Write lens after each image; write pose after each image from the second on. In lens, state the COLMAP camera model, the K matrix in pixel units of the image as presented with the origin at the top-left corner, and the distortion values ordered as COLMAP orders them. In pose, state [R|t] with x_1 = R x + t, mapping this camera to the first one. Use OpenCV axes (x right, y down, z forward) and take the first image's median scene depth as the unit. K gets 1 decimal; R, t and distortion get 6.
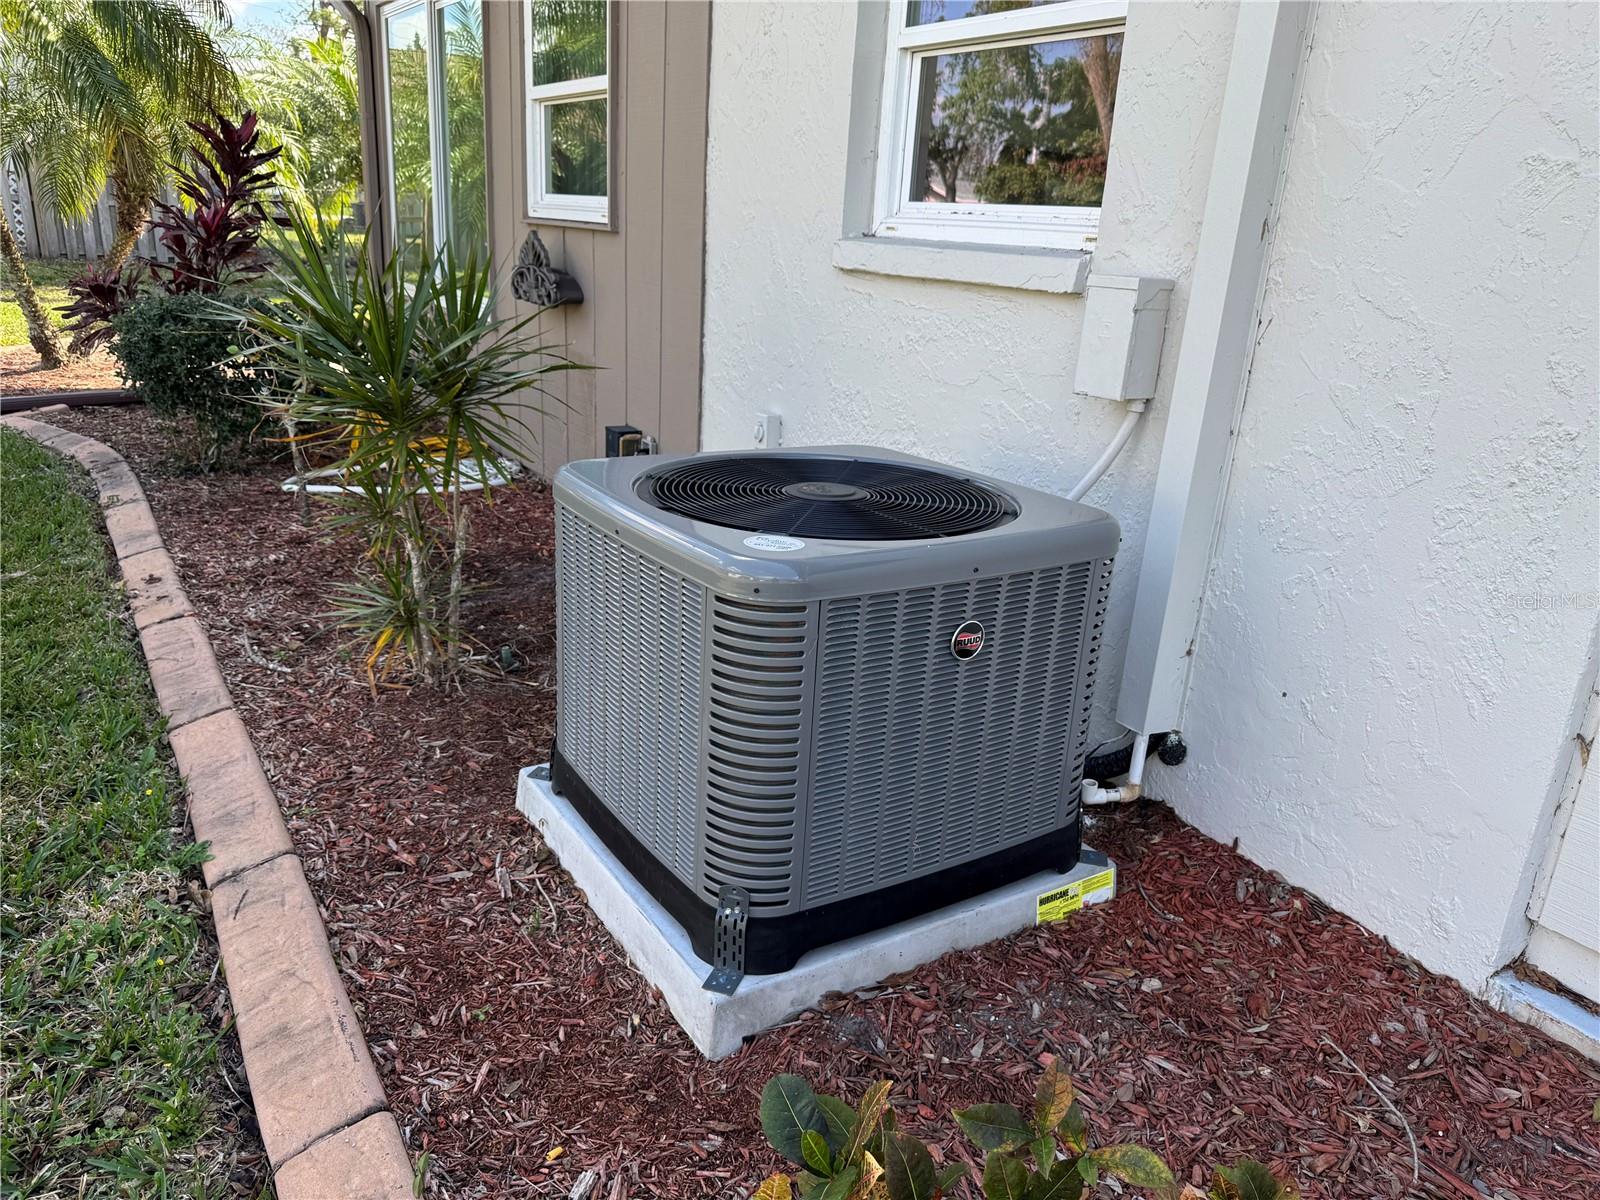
lens RADIAL K [[1137.7, 0, 800.0], [0, 1137.7, 600.0], [0, 0, 1]] dist [0.003721, 0.000790]
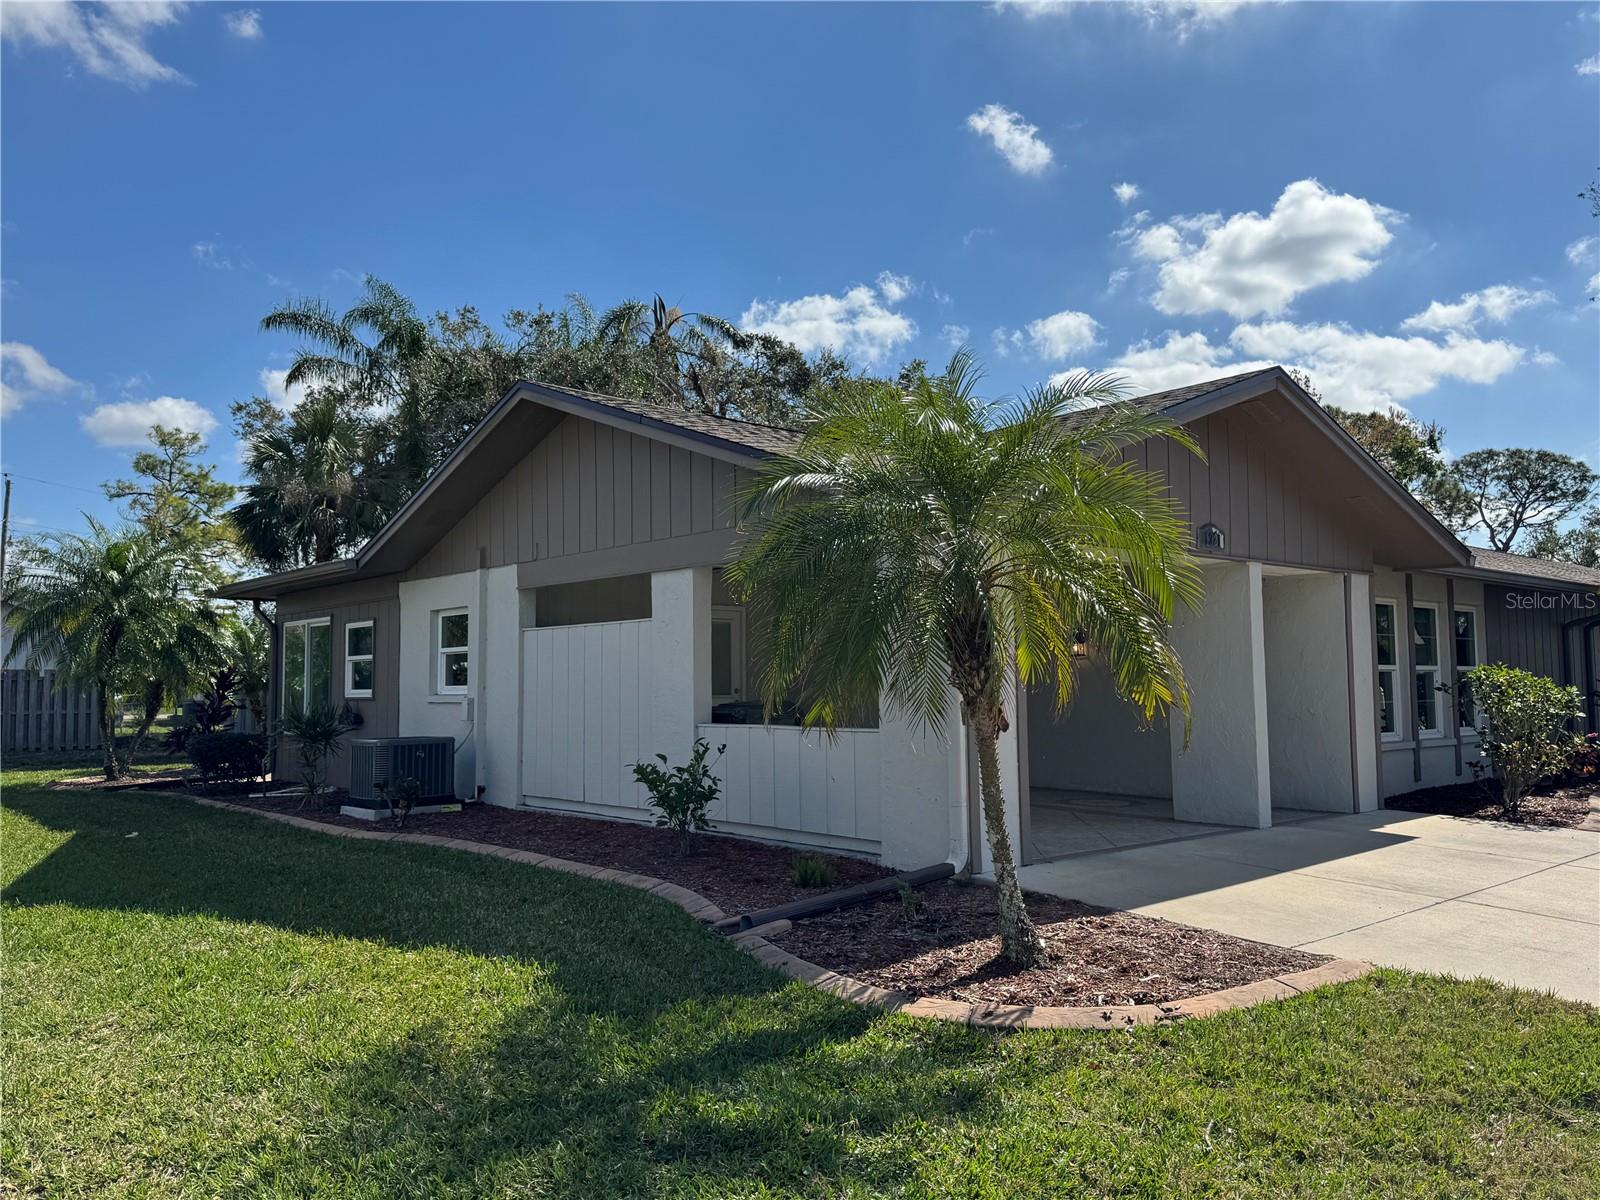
lens RADIAL K [[1203.3, 0, 800.0], [0, 1203.3, 600.0], [0, 0, 1]] dist [0.000429, 0.000115]
pose [[0.986602, -0.055921, 0.153264, 0.544849], [0.110369, 0.920604, -0.374575, 0.863815], [-0.120149, 0.386472, 0.914442, -2.473606]]
